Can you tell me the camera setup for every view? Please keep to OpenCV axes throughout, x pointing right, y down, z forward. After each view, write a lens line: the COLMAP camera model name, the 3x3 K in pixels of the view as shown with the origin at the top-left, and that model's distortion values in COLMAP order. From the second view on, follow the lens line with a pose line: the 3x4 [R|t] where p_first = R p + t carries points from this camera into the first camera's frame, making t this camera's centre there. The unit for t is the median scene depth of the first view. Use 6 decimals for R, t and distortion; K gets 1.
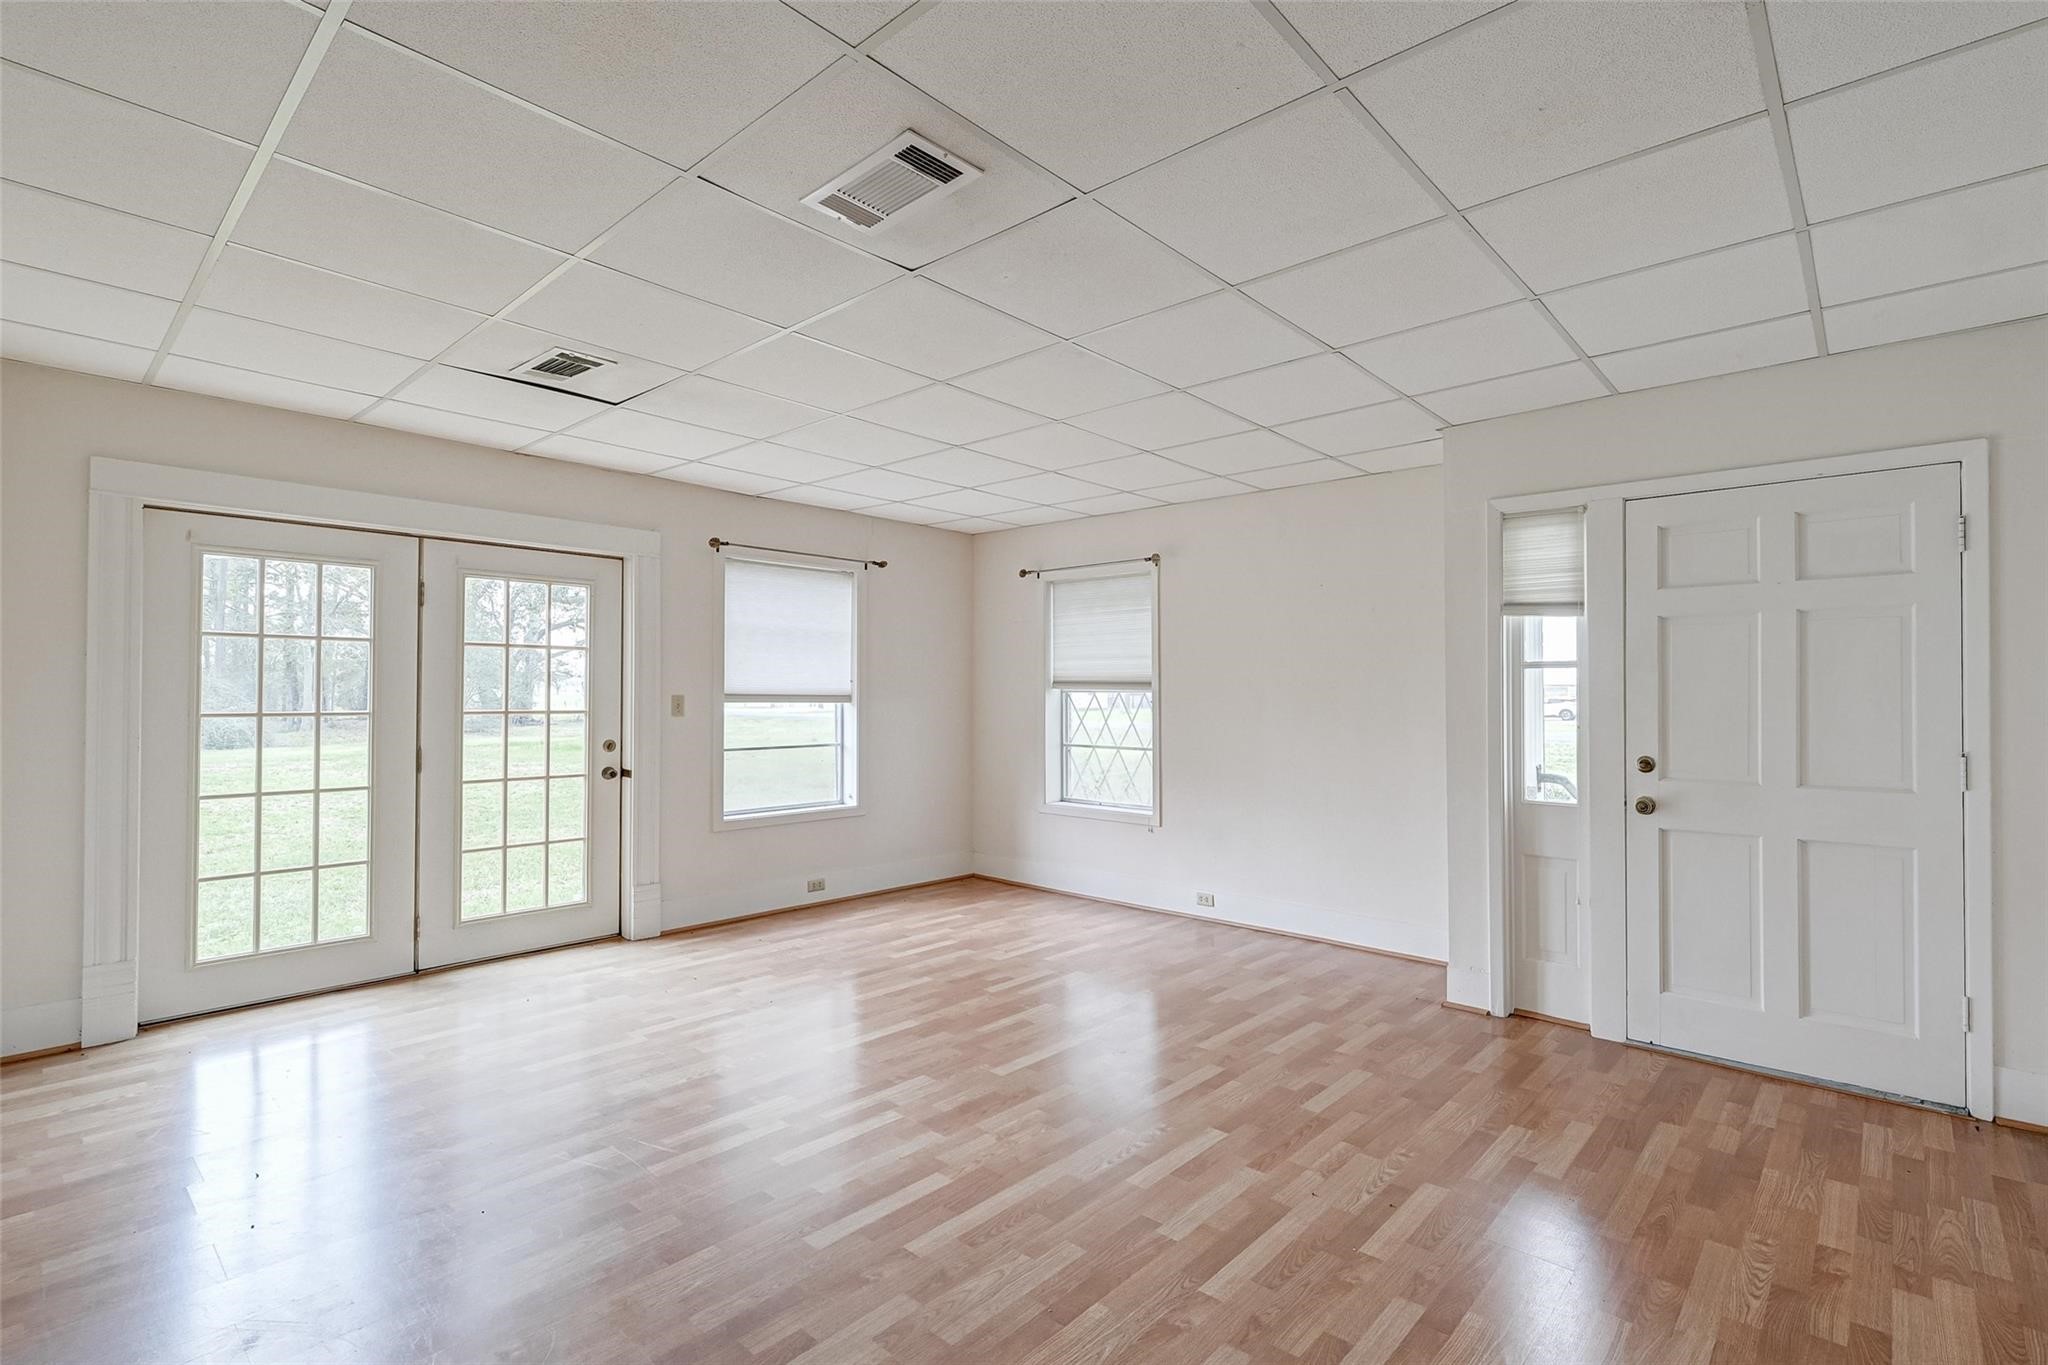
lens RADIAL K [[916.5, 0, 1029.4], [0, 916.5, 679.3], [0, 0, 1]] dist [-0.002692, 0.000154]
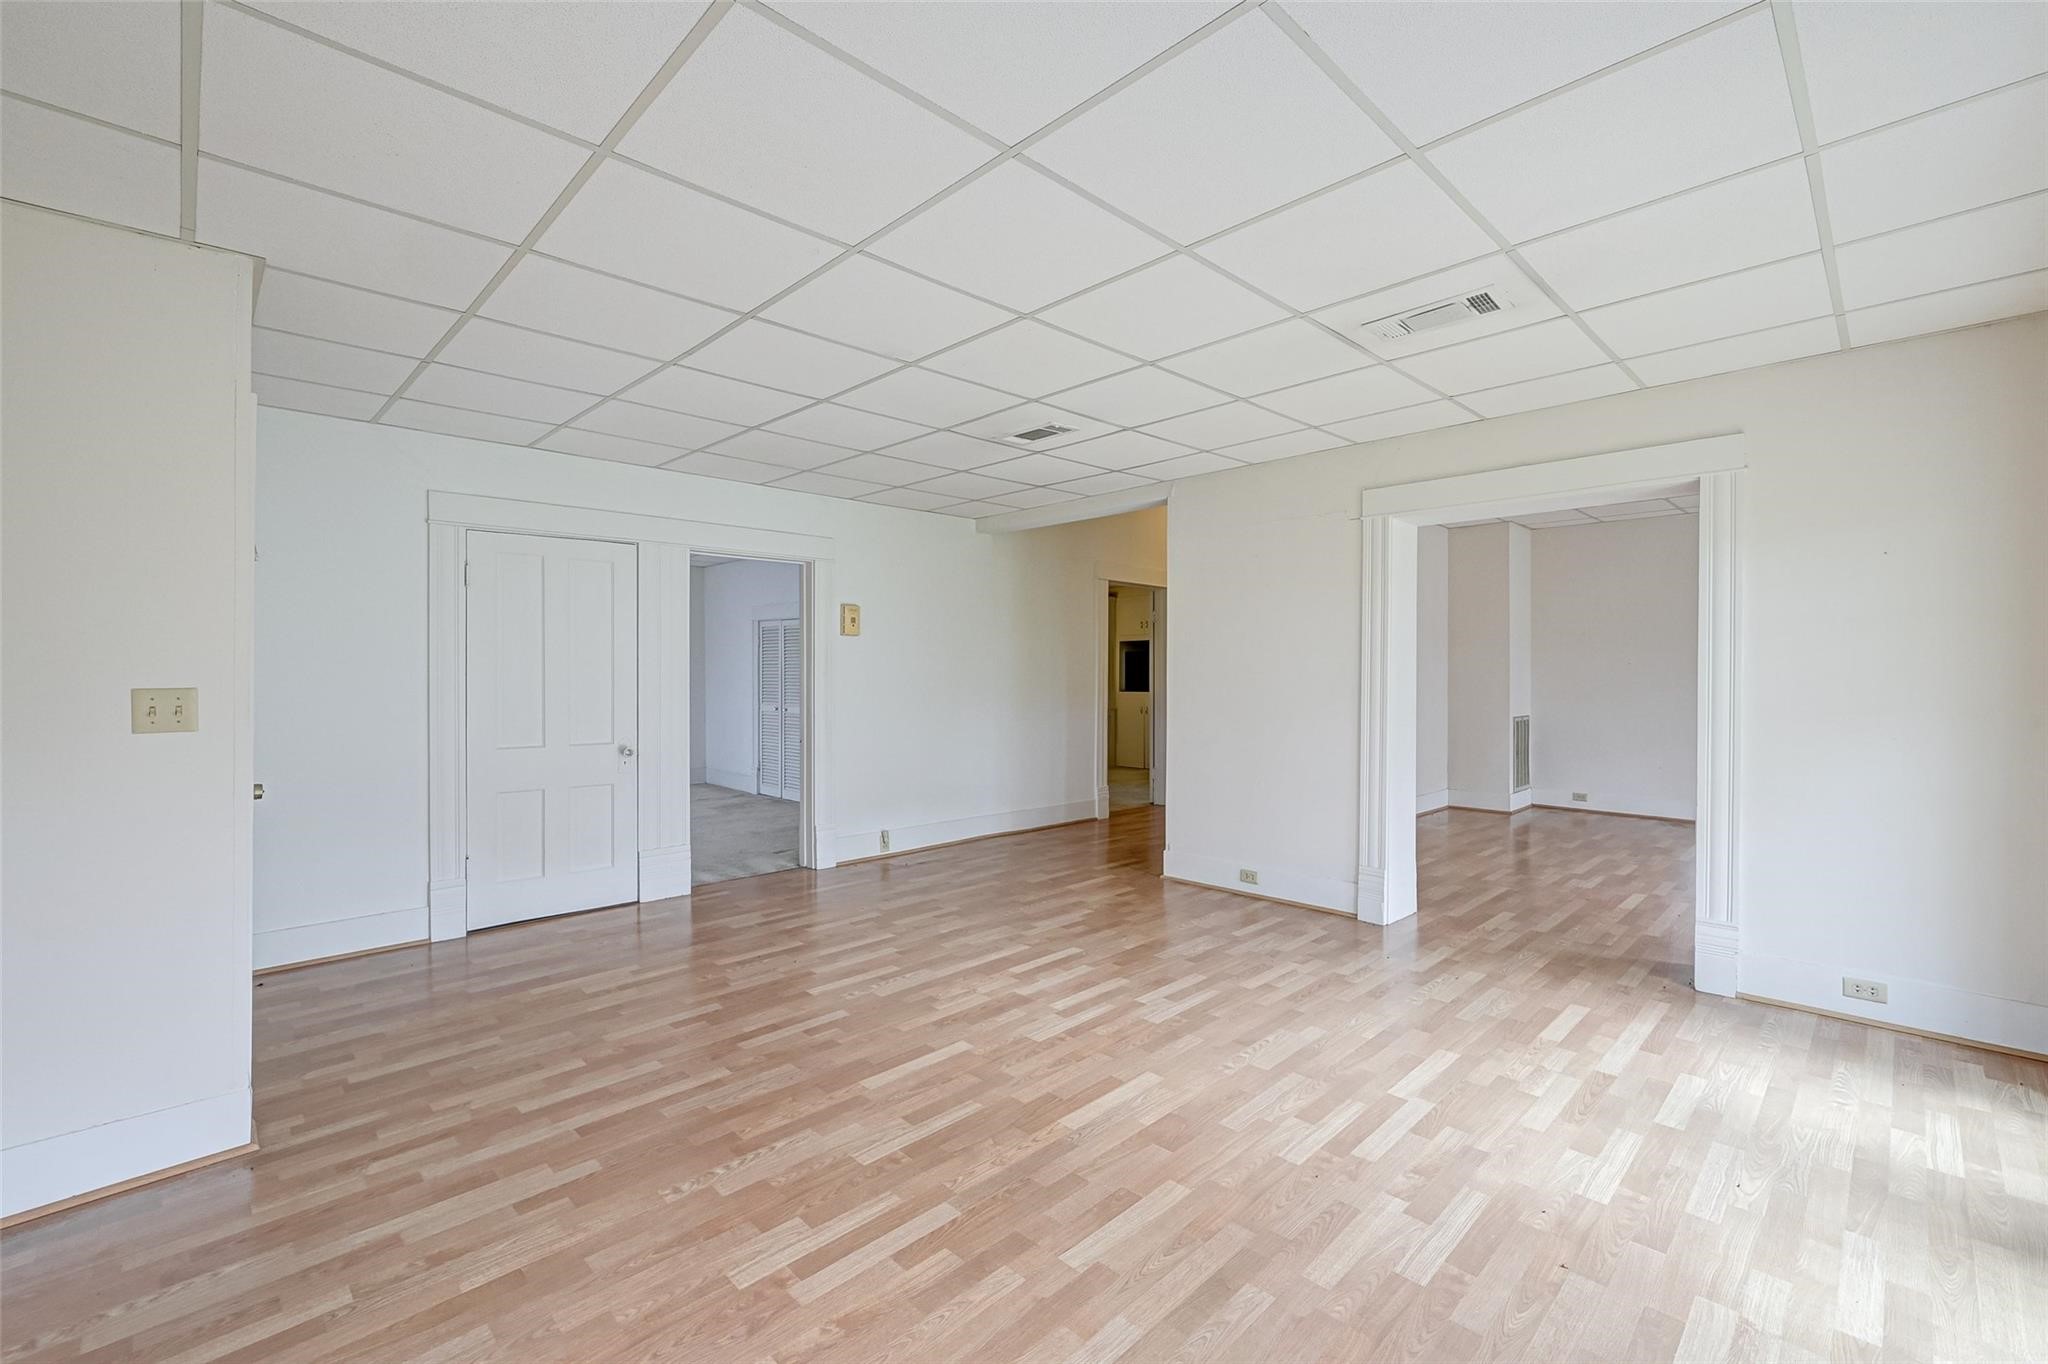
lens RADIAL K [[827.2, 0, 1024.6], [0, 827.2, 677.4], [0, 0, 1]] dist [-0.001032, 0.000253]
pose [[-0.998873, 0.000698, 0.047460, -0.131803], [0.000470, 0.999988, -0.004815, 0.030661], [-0.047462, -0.004787, -0.998862, 1.765912]]
